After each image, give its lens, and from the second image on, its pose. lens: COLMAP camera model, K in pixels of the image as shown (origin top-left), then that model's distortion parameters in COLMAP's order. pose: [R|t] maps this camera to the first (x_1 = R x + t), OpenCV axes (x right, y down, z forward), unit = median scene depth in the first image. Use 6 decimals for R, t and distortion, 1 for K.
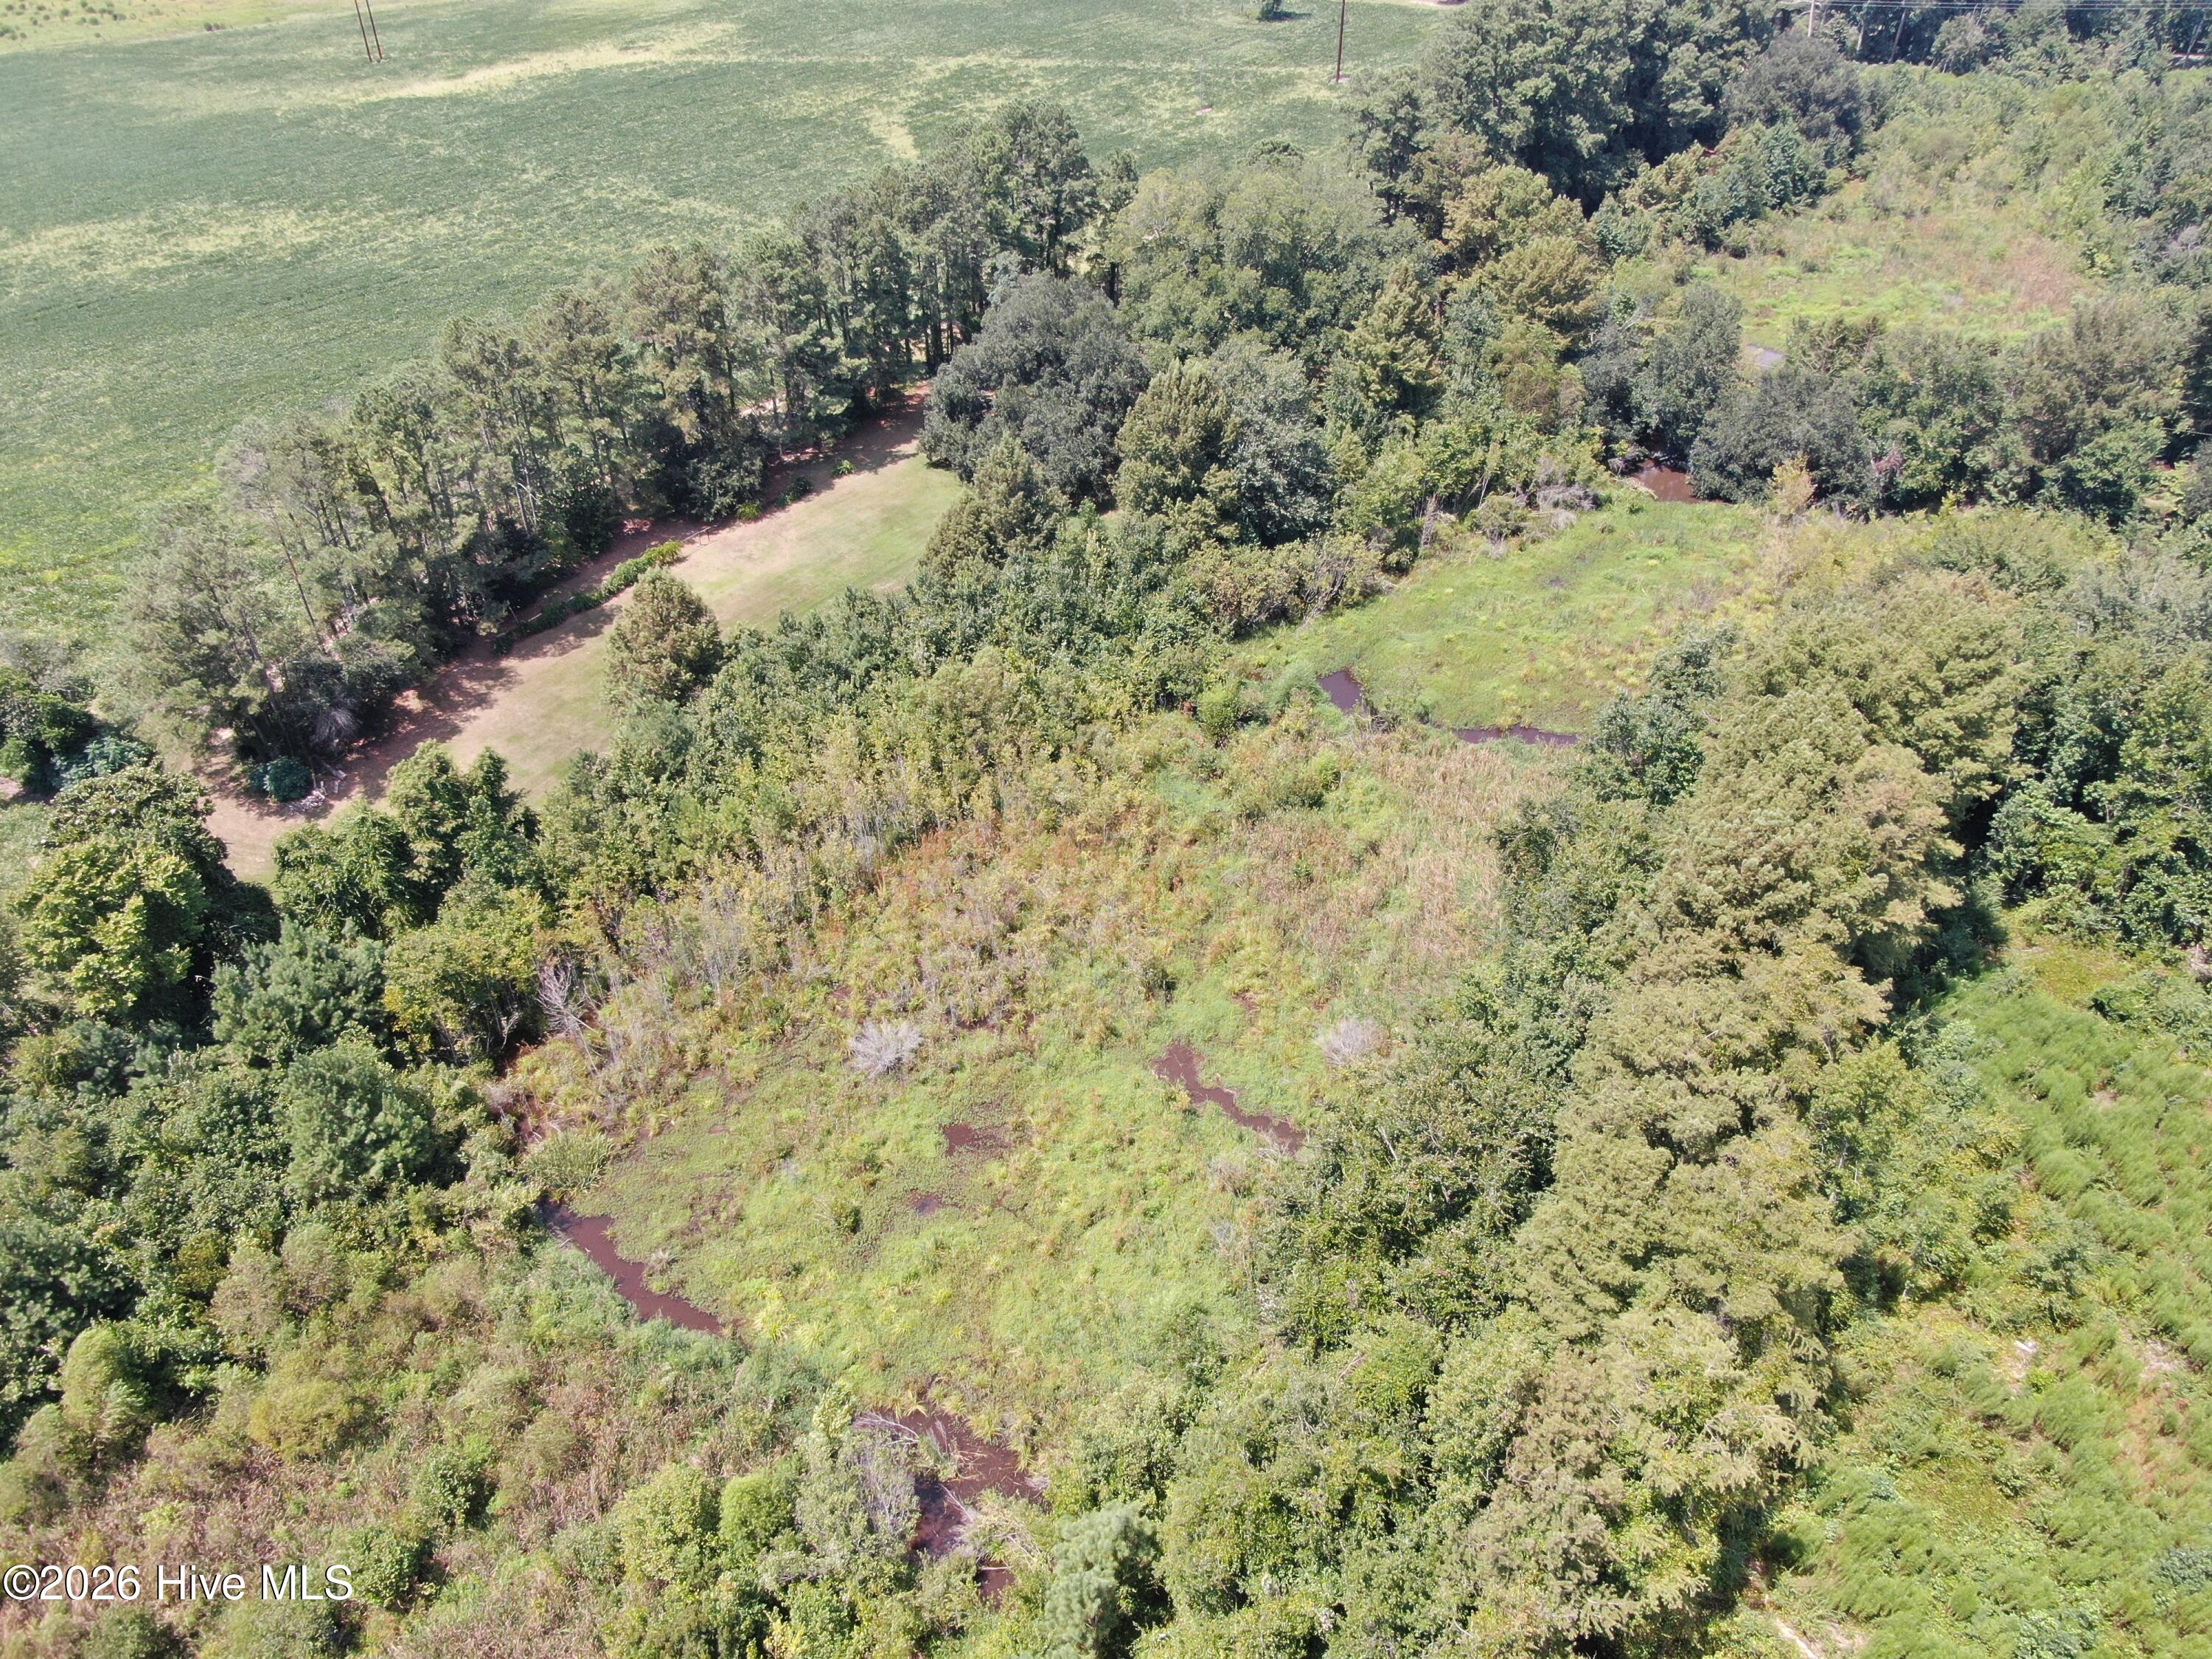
lens RADIAL K [[1586.2, 0, 1116.2], [0, 1586.2, 832.1], [0, 0, 1]] dist [-0.021023, 0.007473]
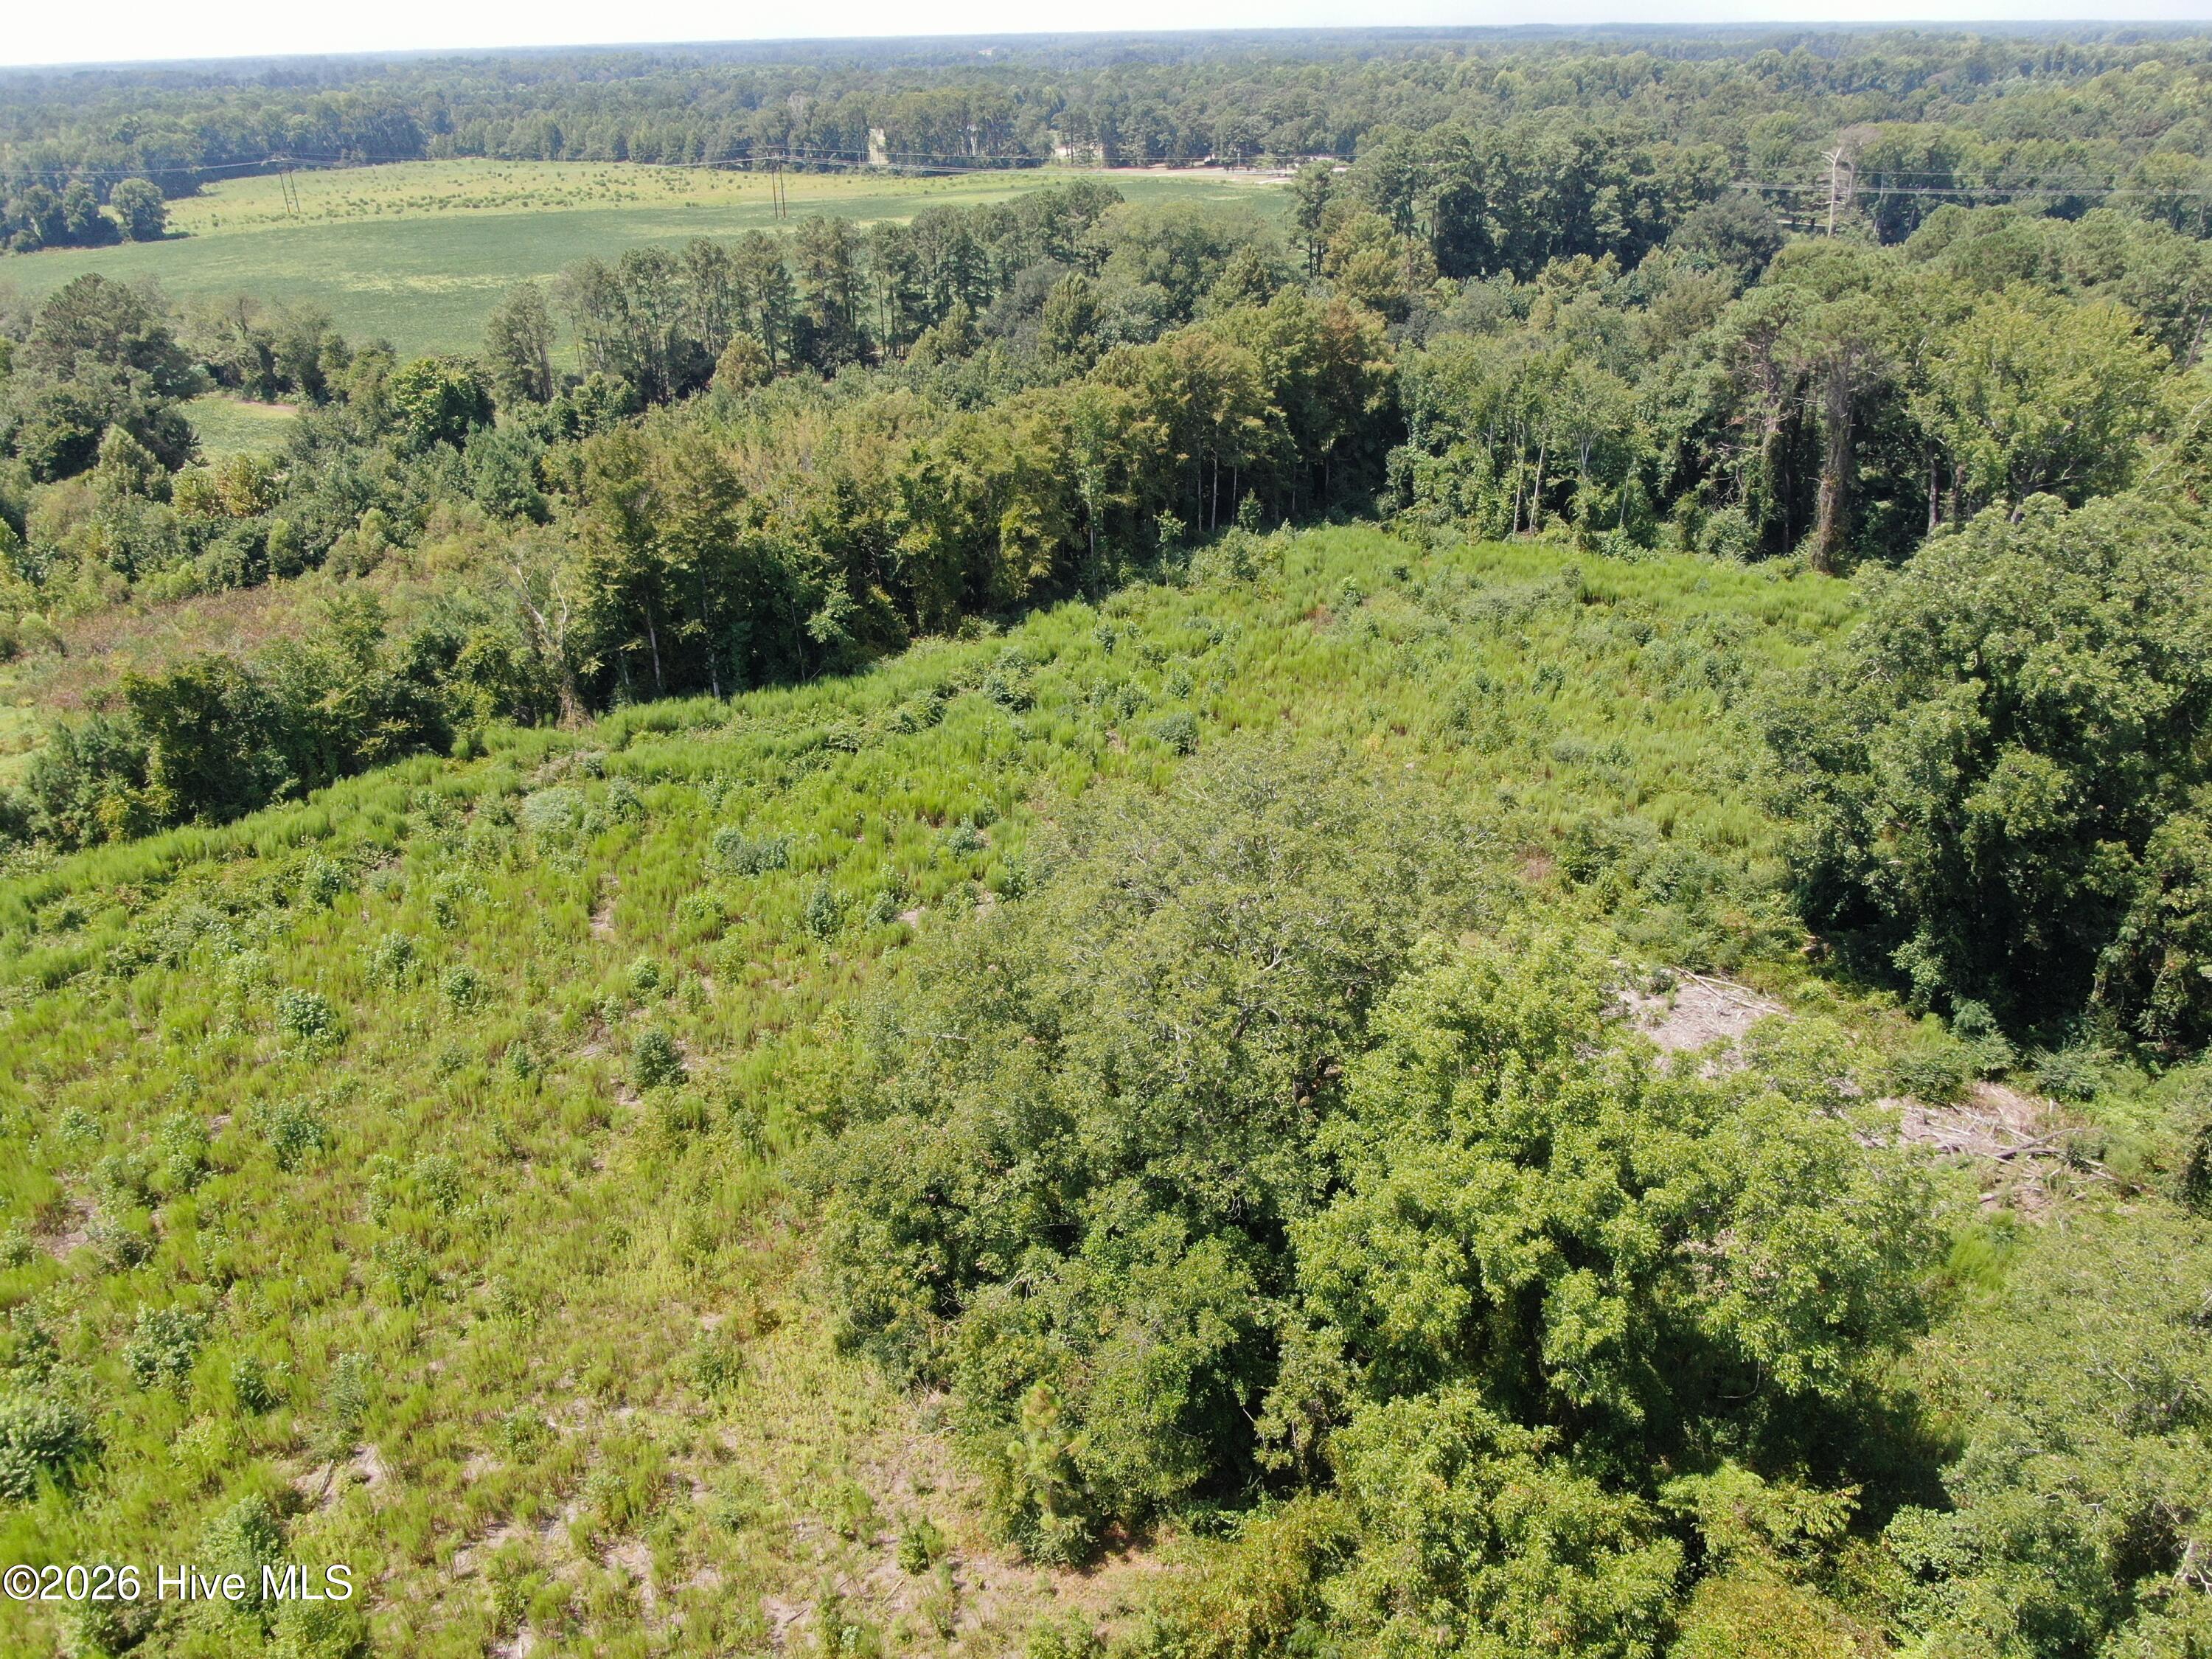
lens RADIAL K [[1586.2, 0, 1114.1], [0, 1586.2, 838.3], [0, 0, 1]] dist [-0.021023, 0.007473]
pose [[0.961955, 0.117741, -0.246536, 0.562460], [-0.159797, 0.974398, -0.158158, 0.545026], [0.221602, 0.191537, 0.956141, -0.484299]]
